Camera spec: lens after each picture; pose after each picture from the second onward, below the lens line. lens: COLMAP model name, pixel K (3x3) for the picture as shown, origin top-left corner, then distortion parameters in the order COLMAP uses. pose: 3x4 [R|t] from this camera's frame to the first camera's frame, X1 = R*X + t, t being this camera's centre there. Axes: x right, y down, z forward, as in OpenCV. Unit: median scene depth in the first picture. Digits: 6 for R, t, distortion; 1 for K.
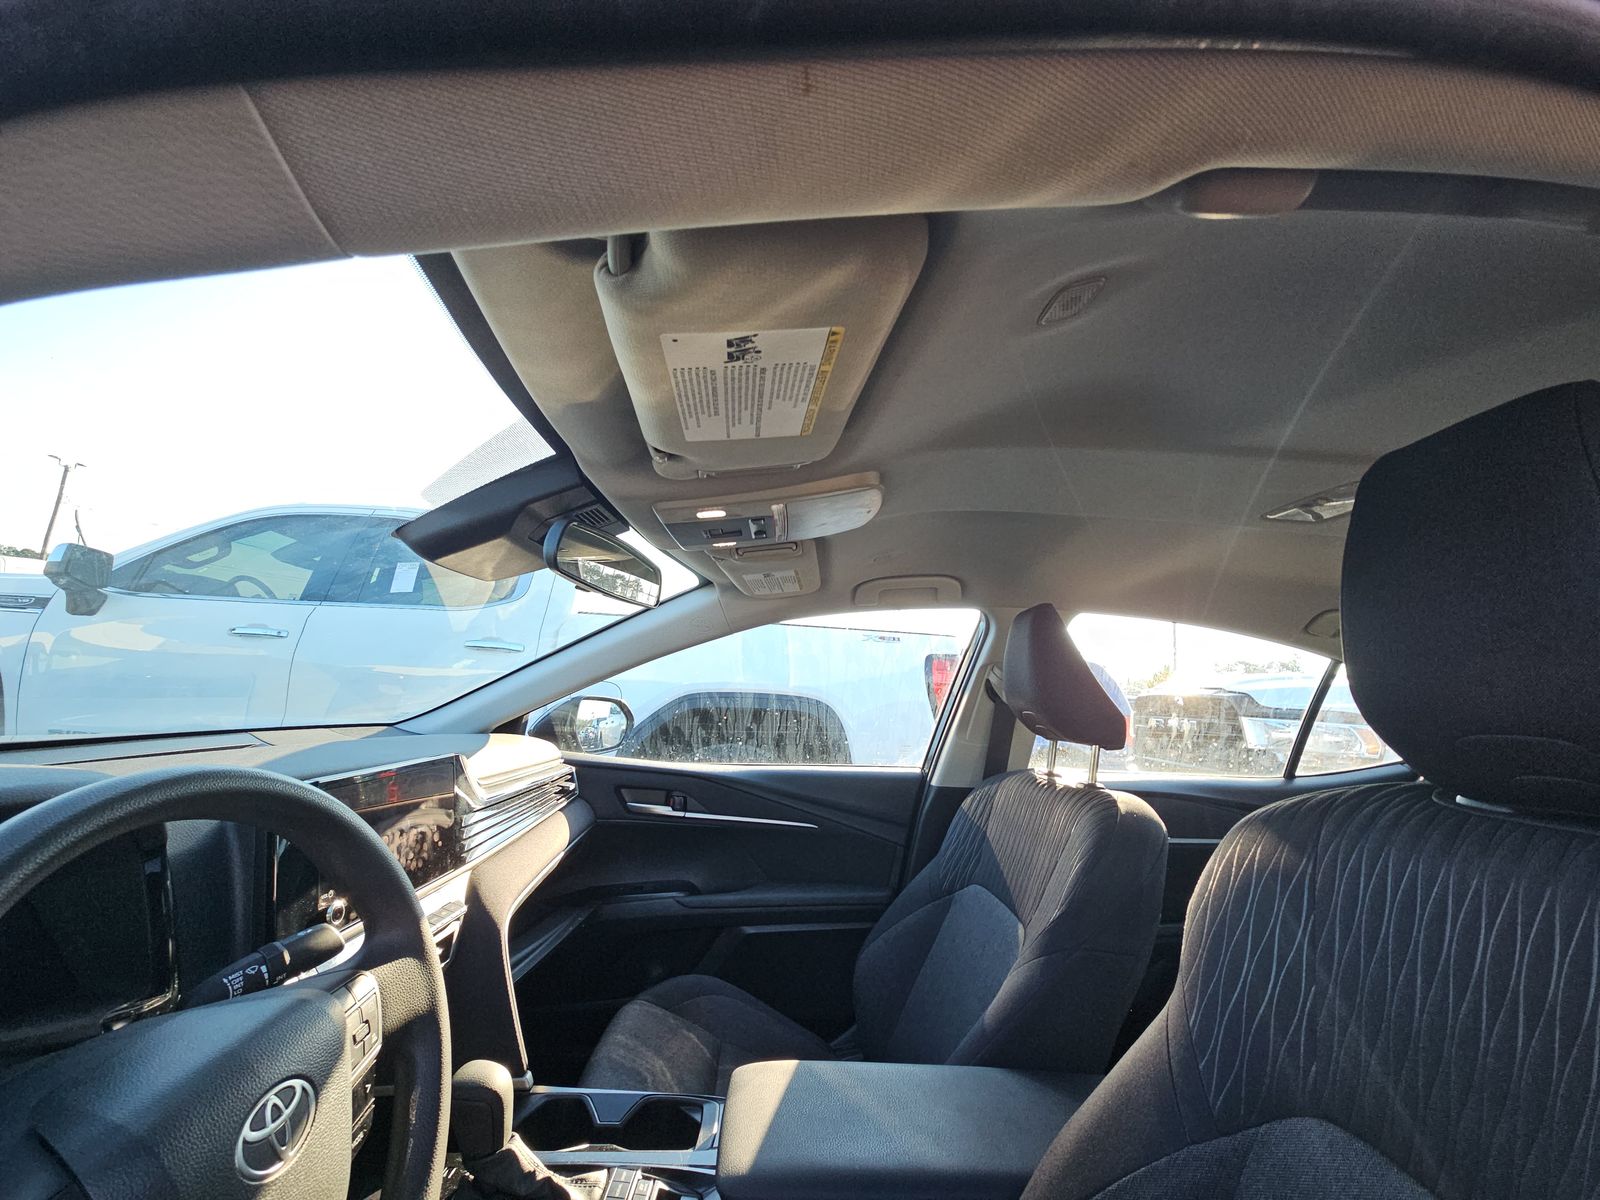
lens RADIAL K [[645.0, 0, 802.0], [0, 645.0, 593.1], [0, 0, 1]] dist [0.013983, -0.011107]
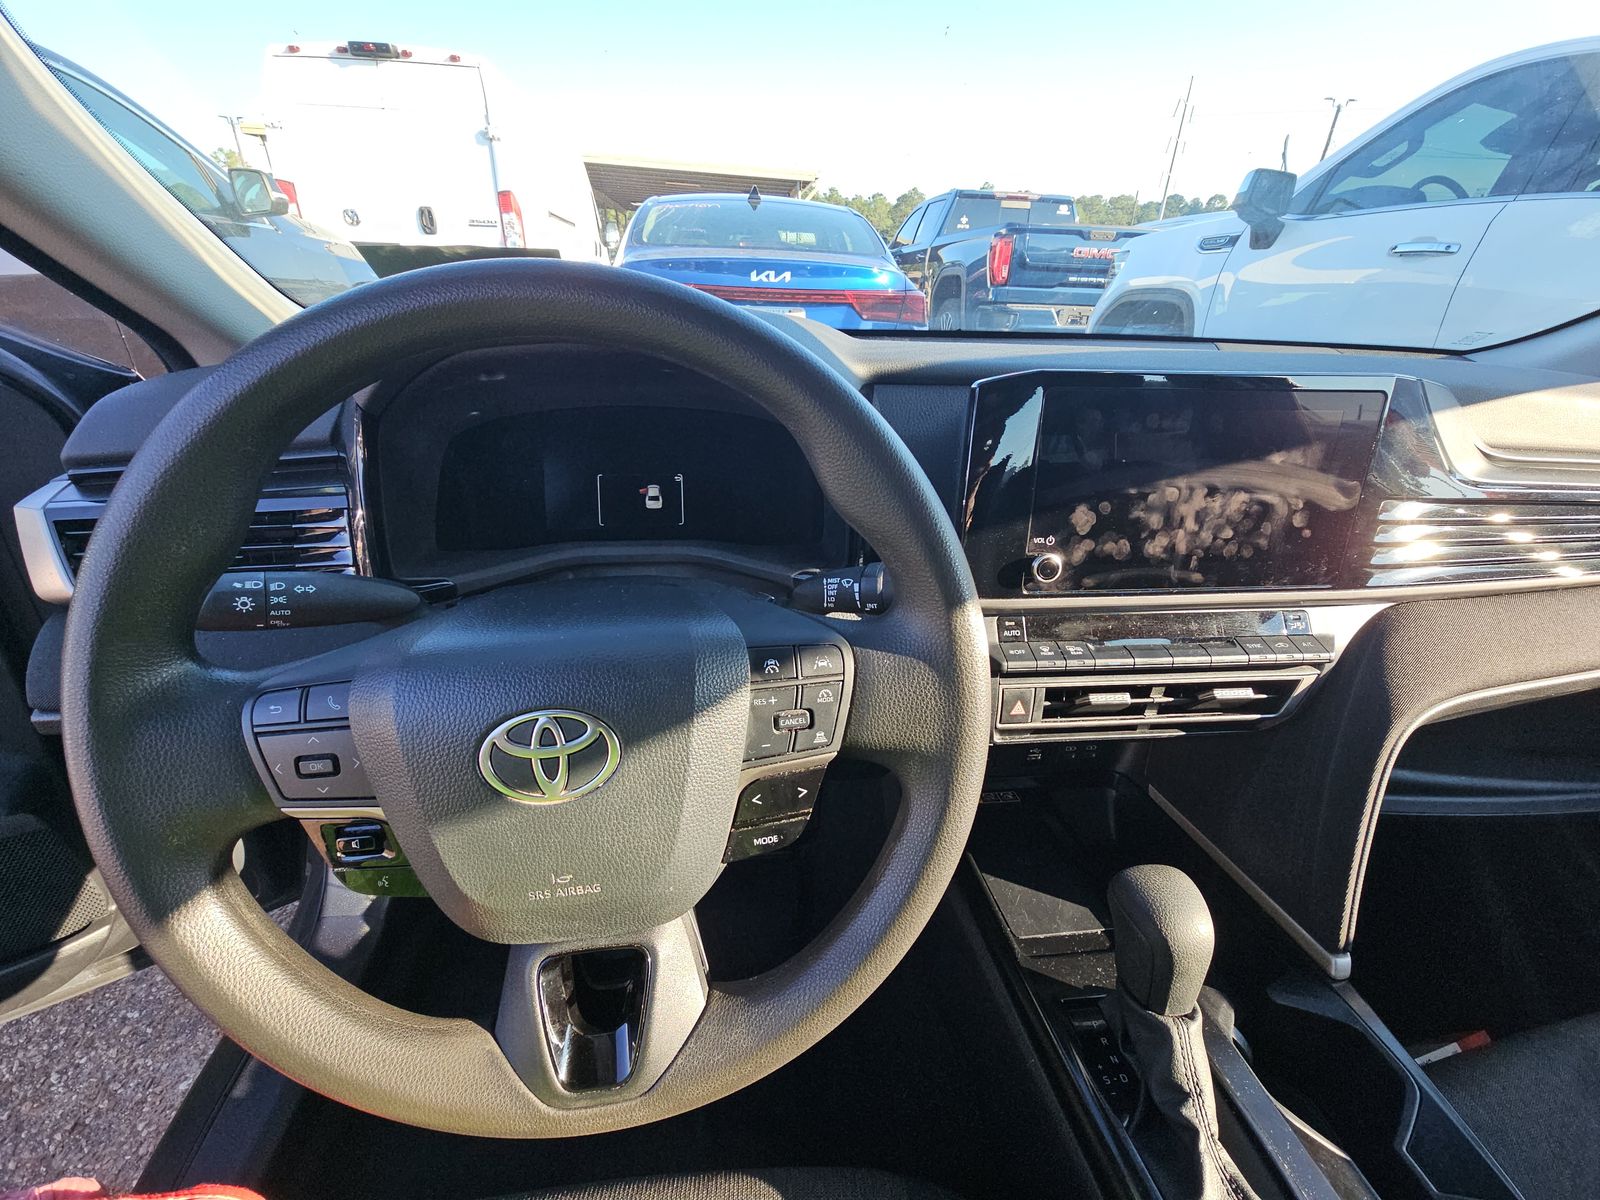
lens RADIAL K [[645.0, 0, 802.0], [0, 645.0, 593.1], [0, 0, 1]] dist [0.013983, -0.011107]
pose [[0.093156, 0.376966, -0.921530, -0.040099], [0.125119, 0.913786, 0.386446, 0.106824], [0.987759, -0.151301, 0.037959, 0.354781]]
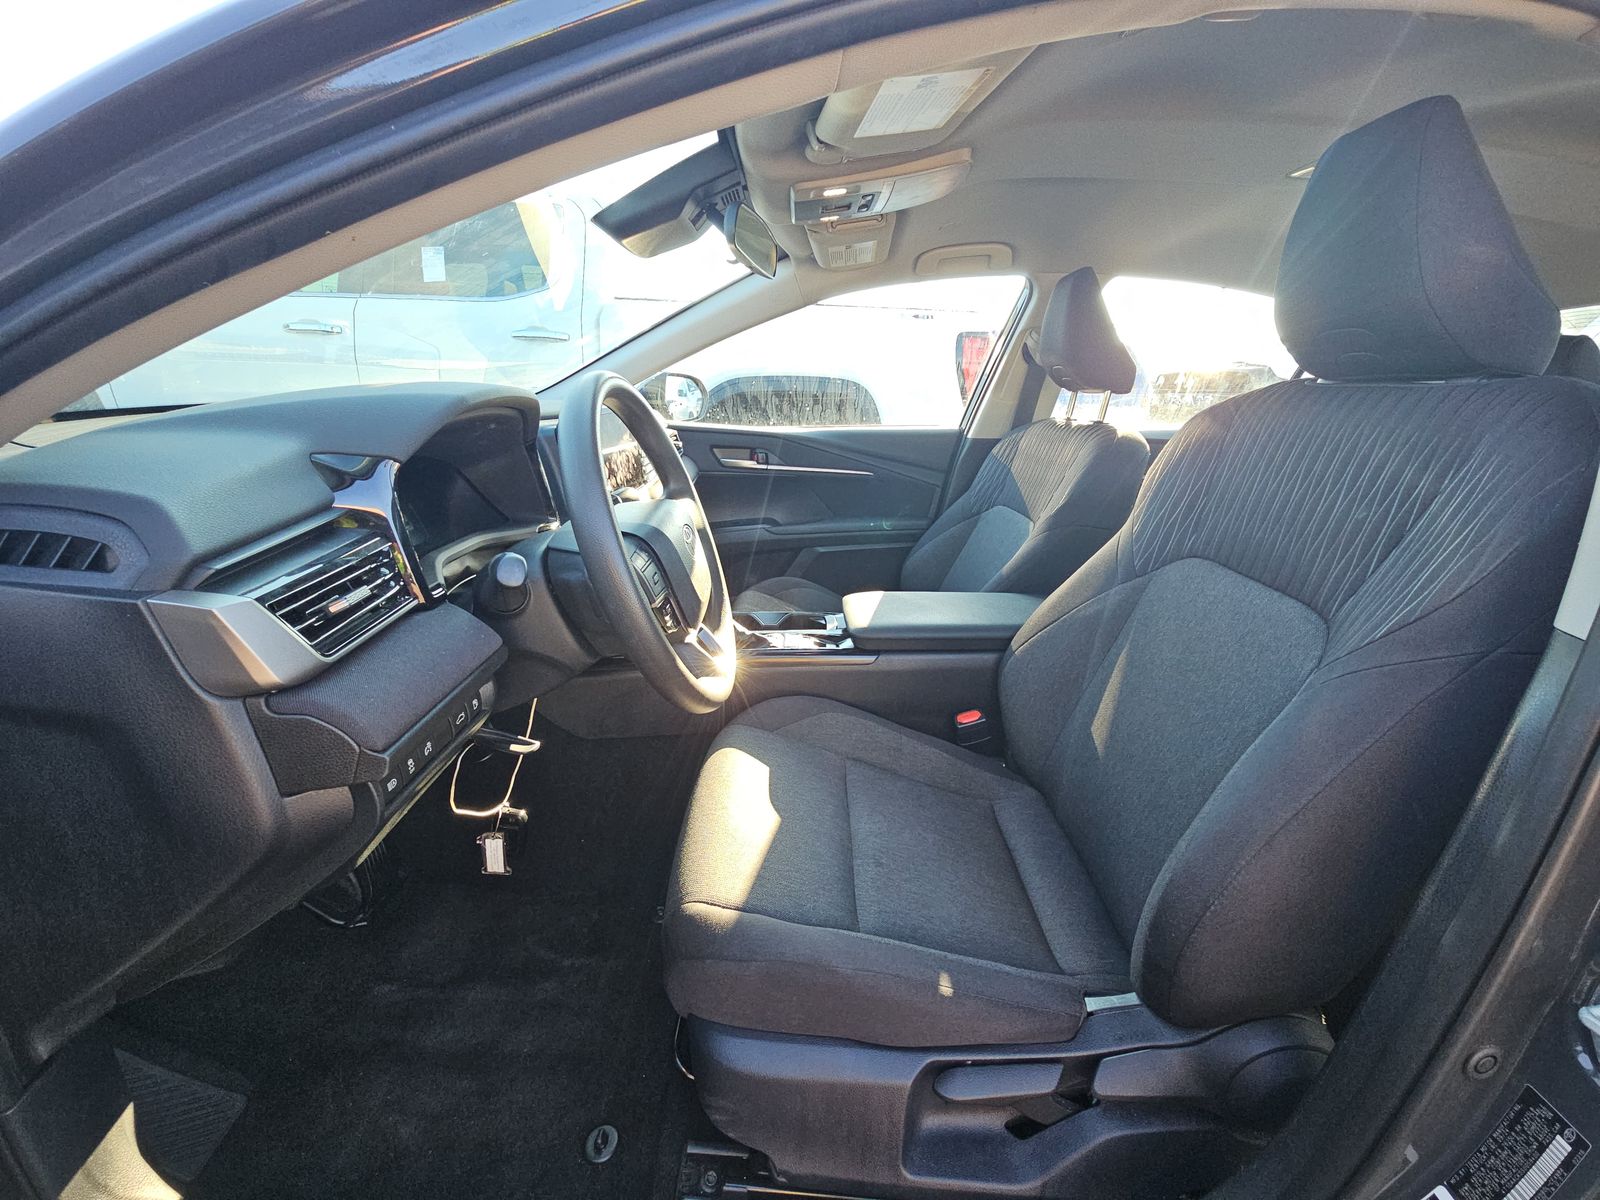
lens RADIAL K [[645.0, 0, 802.0], [0, 645.0, 593.1], [0, 0, 1]] dist [0.013983, -0.011107]
pose [[0.999419, -0.020866, -0.026955, -0.092119], [0.030678, 0.895319, 0.444367, 0.008283], [0.014861, -0.444936, 0.895439, -0.246352]]
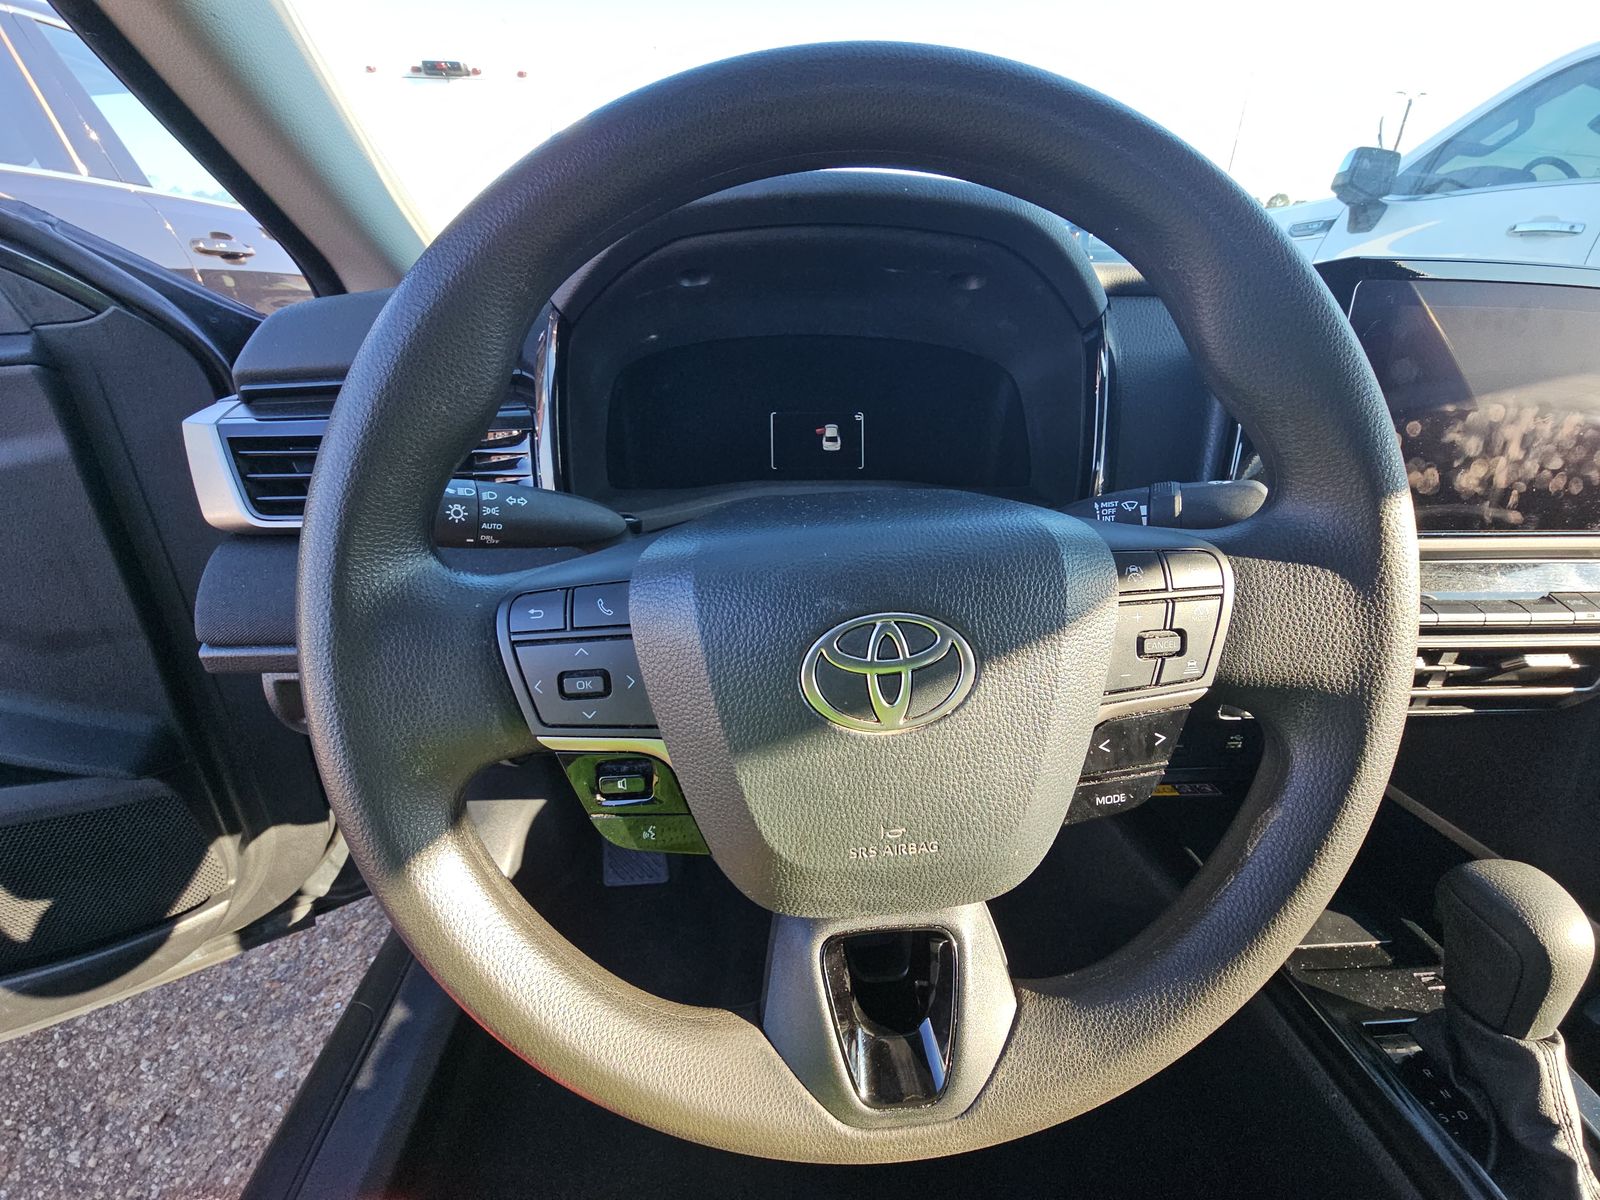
lens RADIAL K [[652.8, 0, 804.9], [0, 652.8, 590.3], [0, 0, 1]] dist [-0.001906, -0.002040]
pose [[0.035267, 0.360215, -0.932202, -0.075595], [0.137696, 0.922135, 0.361534, 0.144493], [0.989846, -0.141111, -0.017080, 0.258076]]
